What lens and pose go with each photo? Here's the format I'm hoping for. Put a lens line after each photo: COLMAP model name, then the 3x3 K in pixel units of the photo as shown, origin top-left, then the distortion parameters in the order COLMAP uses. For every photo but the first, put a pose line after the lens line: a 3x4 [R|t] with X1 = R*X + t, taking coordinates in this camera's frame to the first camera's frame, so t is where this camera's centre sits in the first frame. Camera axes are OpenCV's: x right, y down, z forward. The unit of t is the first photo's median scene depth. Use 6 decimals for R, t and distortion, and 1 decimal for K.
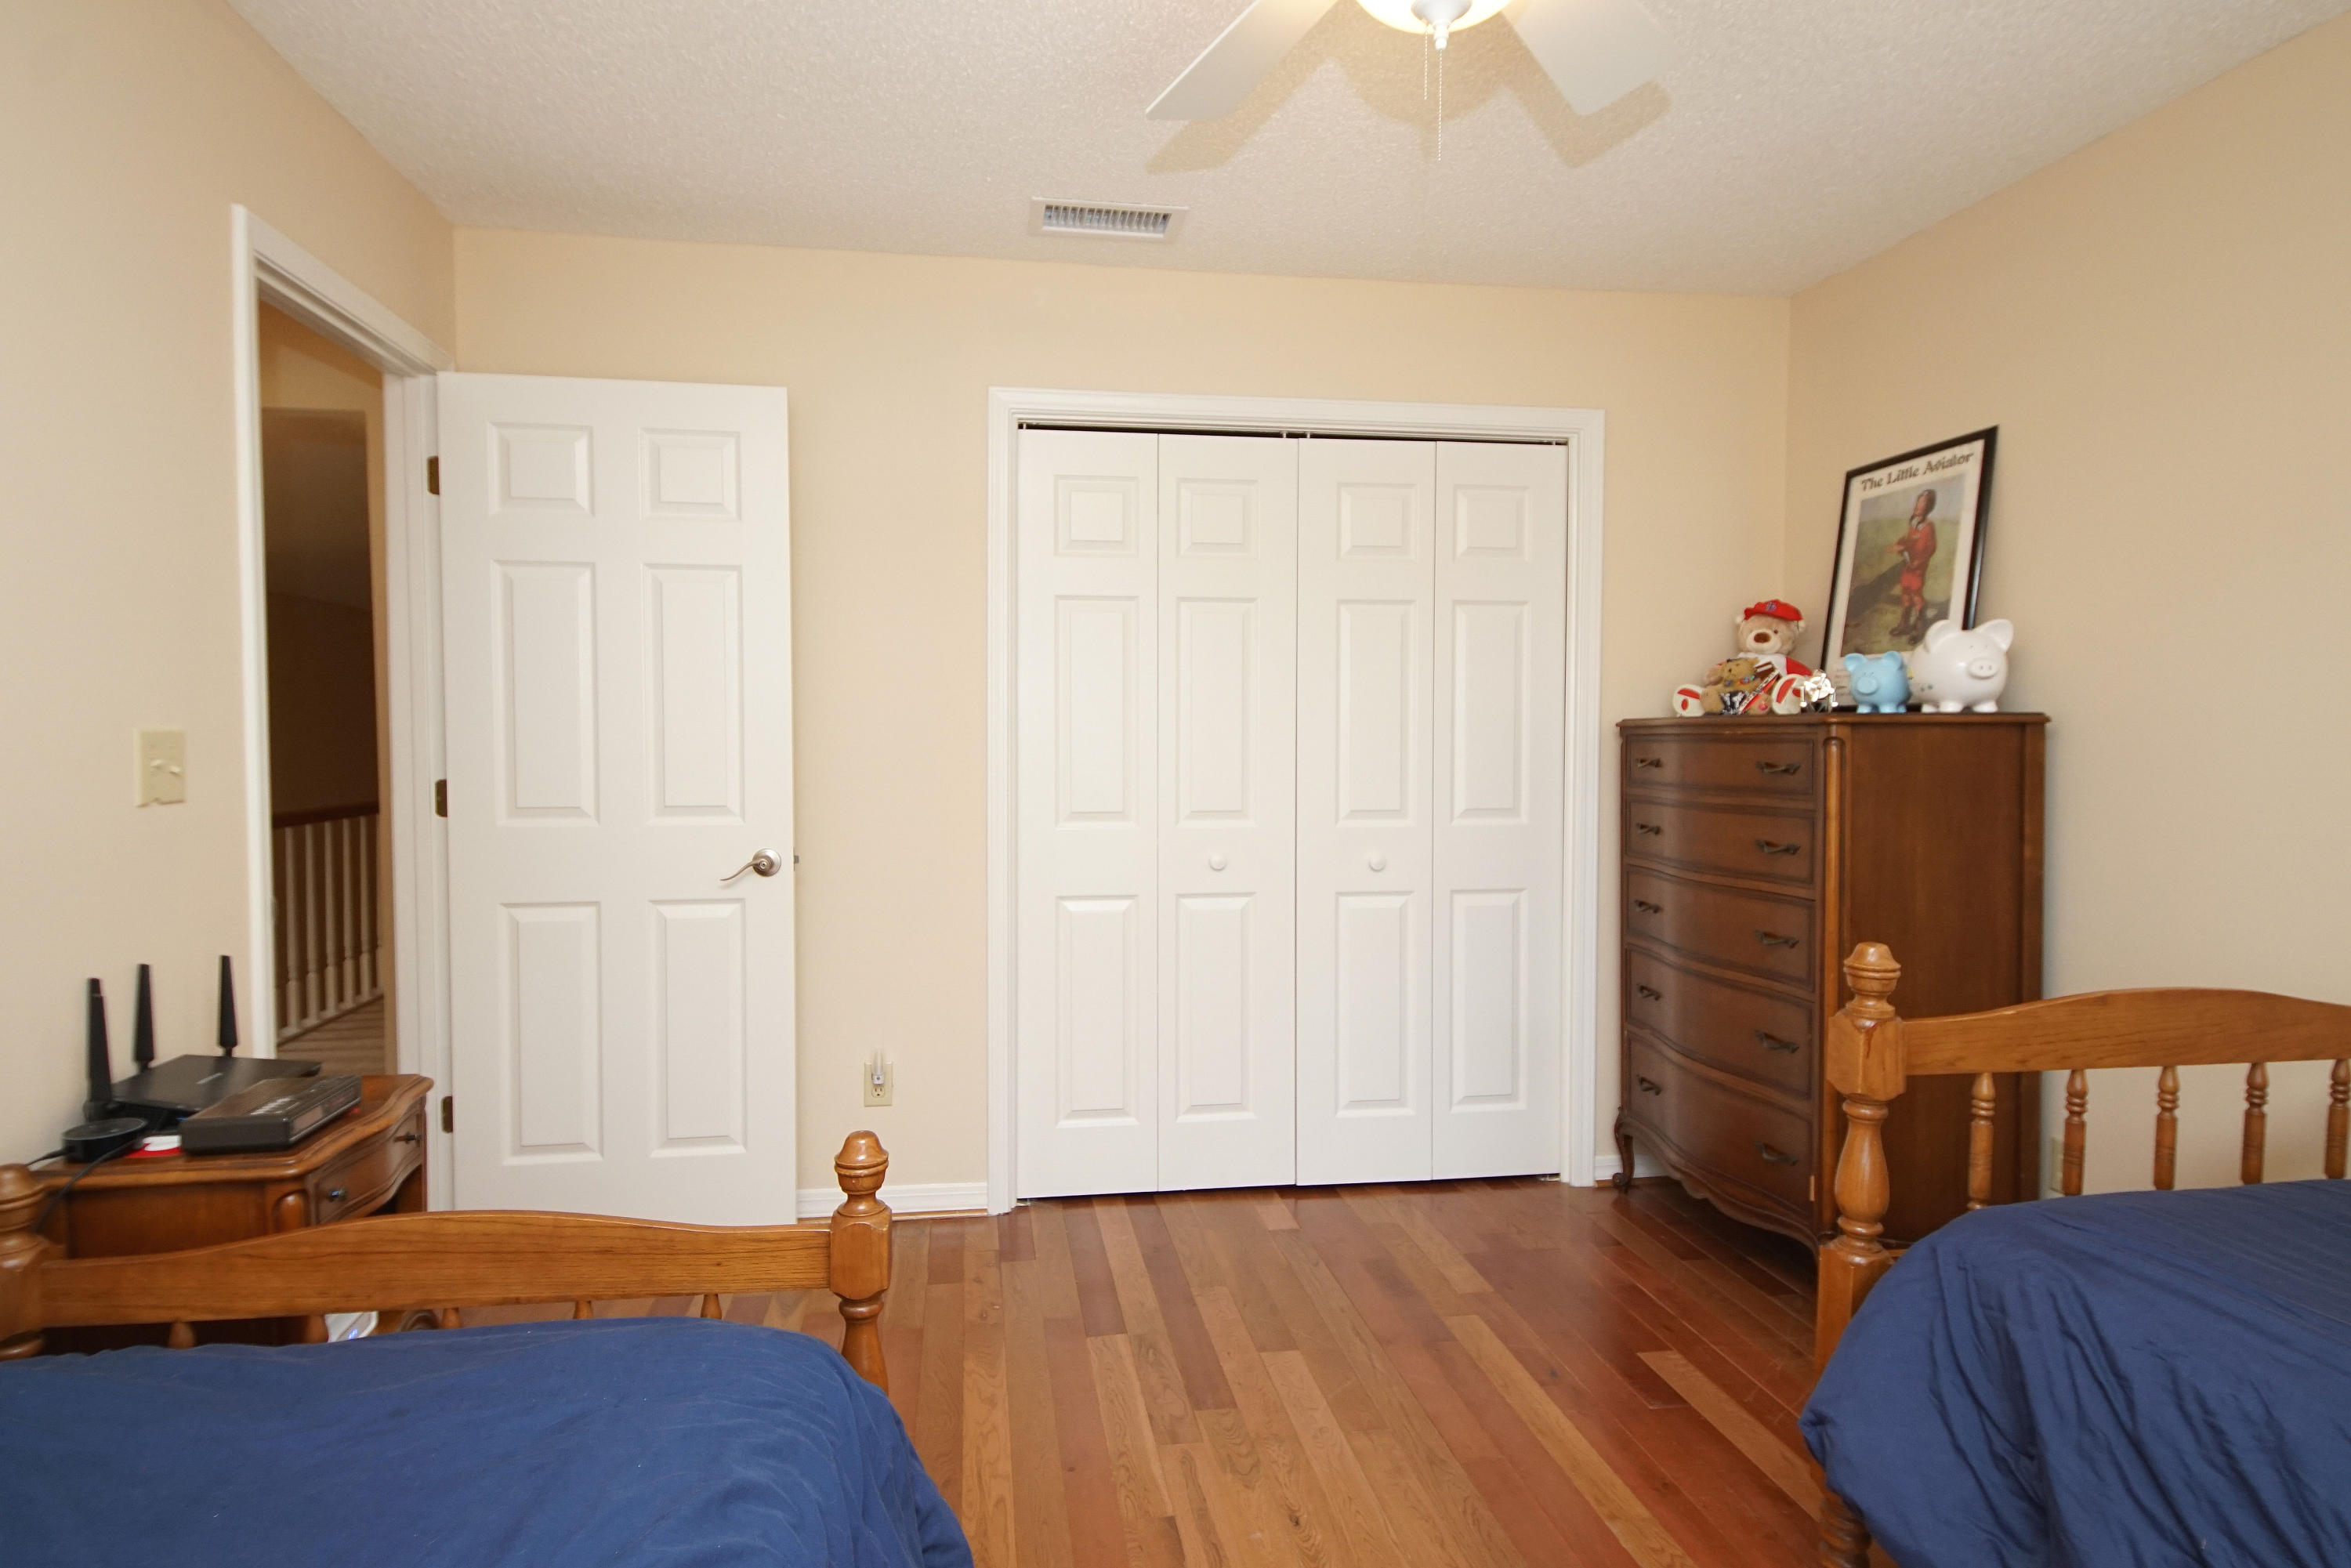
lens RADIAL K [[1252.3, 0, 1162.6], [0, 1252.3, 779.9], [0, 0, 1]] dist [0.020159, -0.024616]
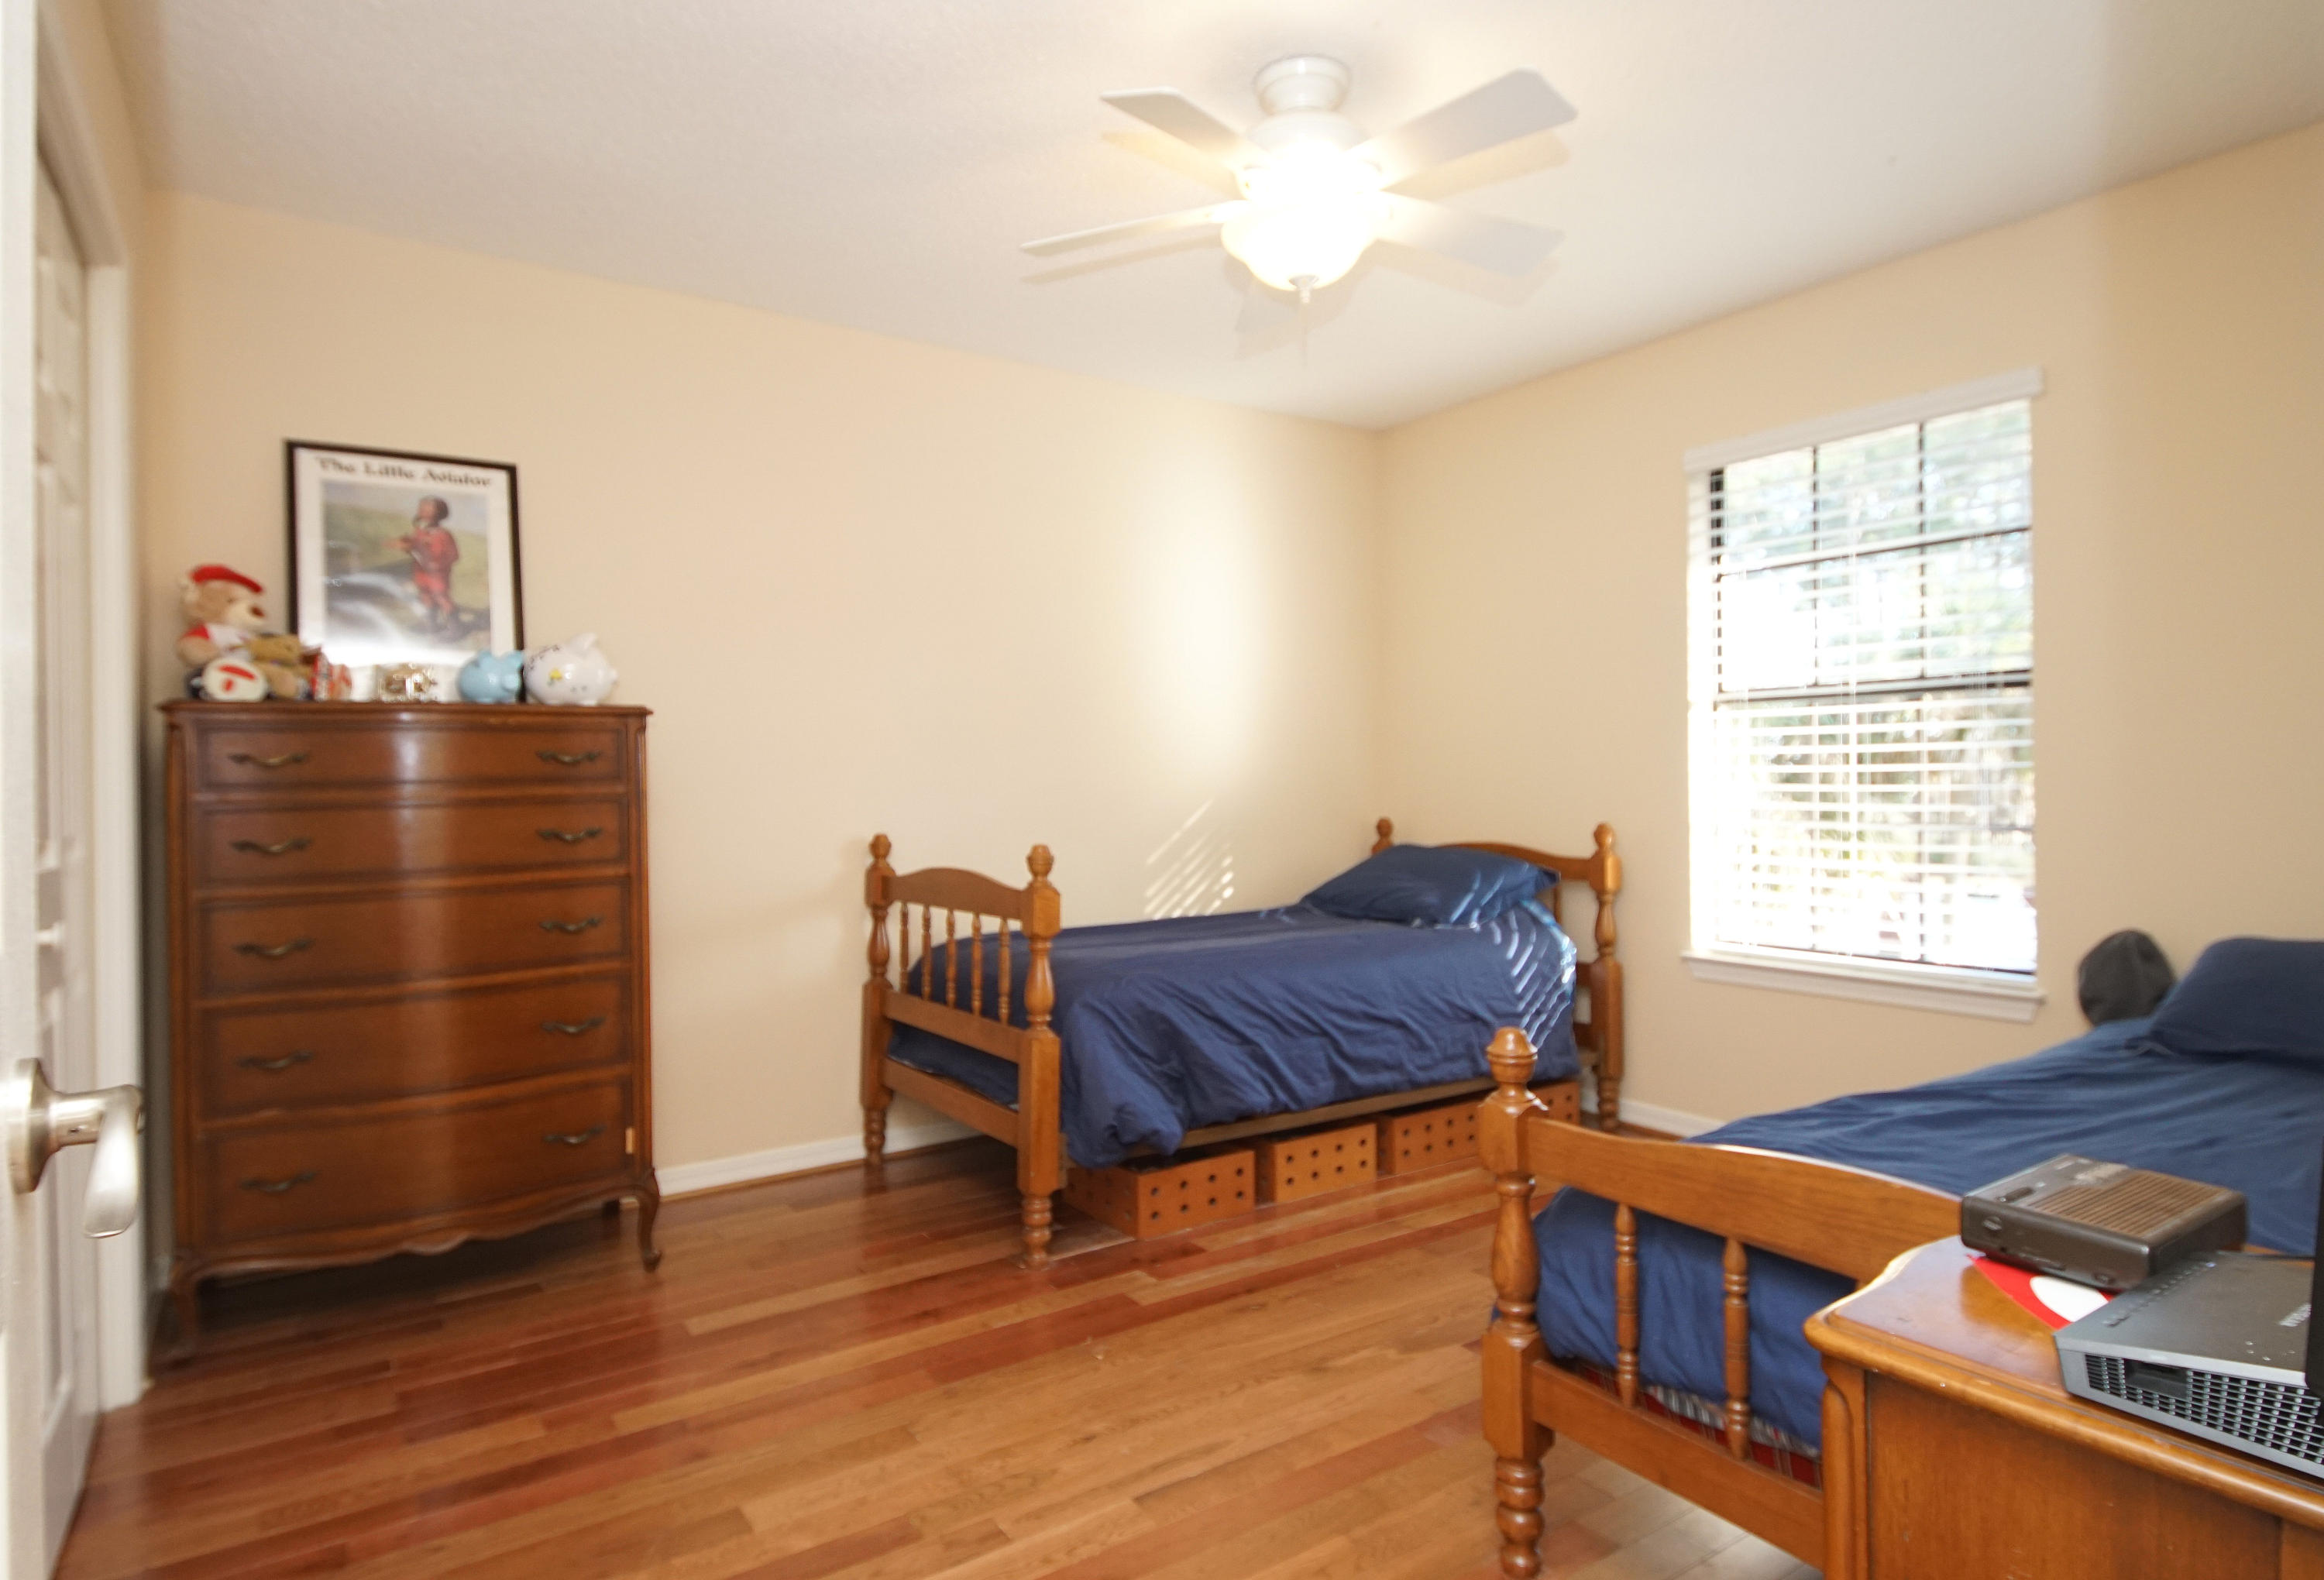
lens RADIAL K [[1276.0, 0, 1153.8], [0, 1276.0, 782.7], [0, 0, 1]] dist [-0.000504, -0.000121]
pose [[-0.433309, 0.006305, 0.901223, -0.601100], [0.050125, 0.998596, 0.017114, 0.016447], [-0.899851, 0.052589, -0.433017, 0.941137]]
